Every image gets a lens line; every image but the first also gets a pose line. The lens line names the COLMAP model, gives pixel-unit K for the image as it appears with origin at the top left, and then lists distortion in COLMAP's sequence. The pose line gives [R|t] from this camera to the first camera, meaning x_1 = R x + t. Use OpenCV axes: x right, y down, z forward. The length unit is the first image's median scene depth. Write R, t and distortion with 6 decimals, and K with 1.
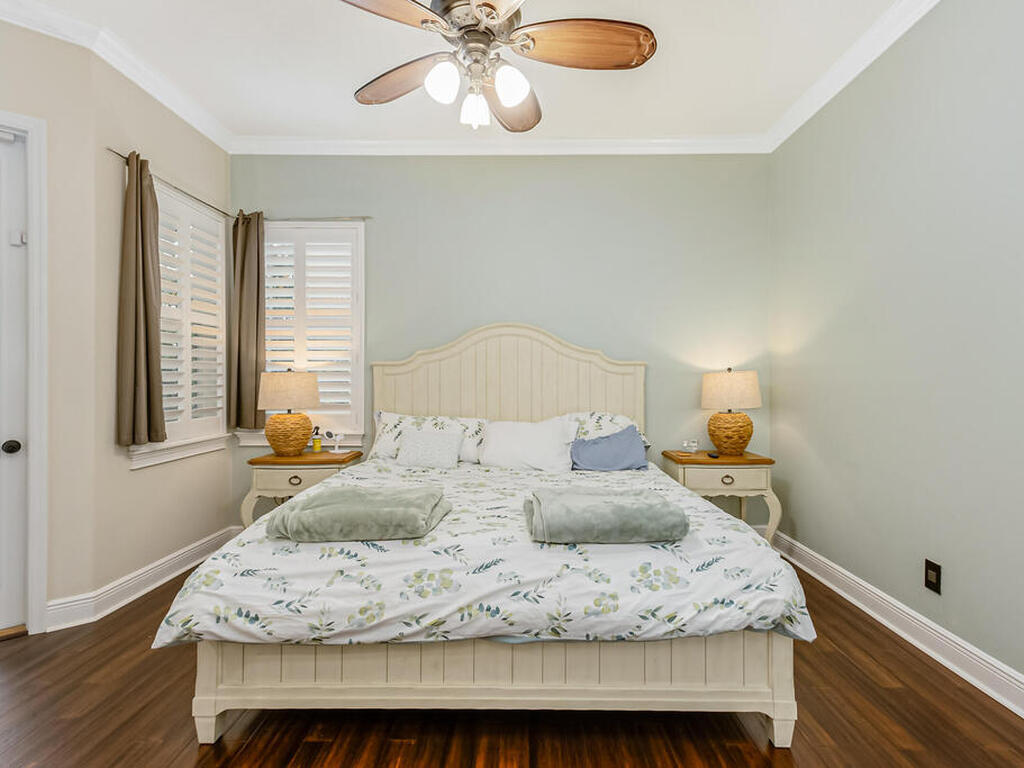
lens RADIAL K [[539.9, 0, 514.9], [0, 539.9, 382.0], [0, 0, 1]] dist [0.024207, -0.001328]
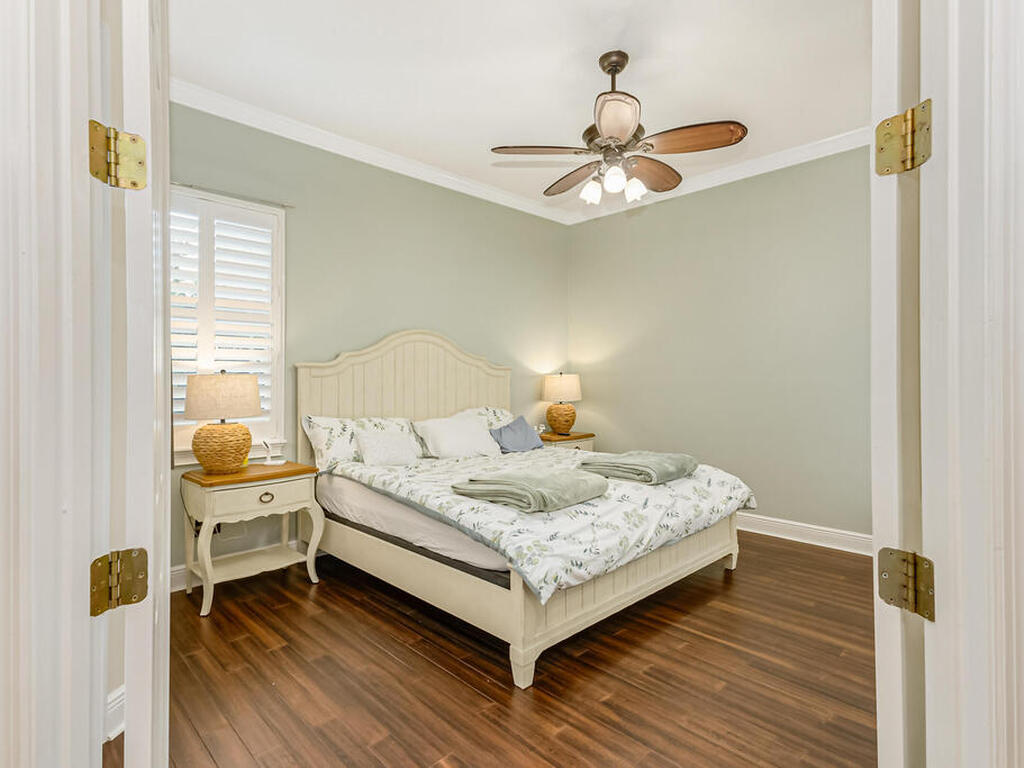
lens RADIAL K [[539.9, 0, 514.9], [0, 539.9, 382.0], [0, 0, 1]] dist [0.024207, -0.001328]
pose [[0.705727, -0.006027, 0.708458, -0.692961], [0.004324, 0.999982, 0.004200, -0.007631], [-0.708471, 0.000100, 0.705740, 0.084657]]
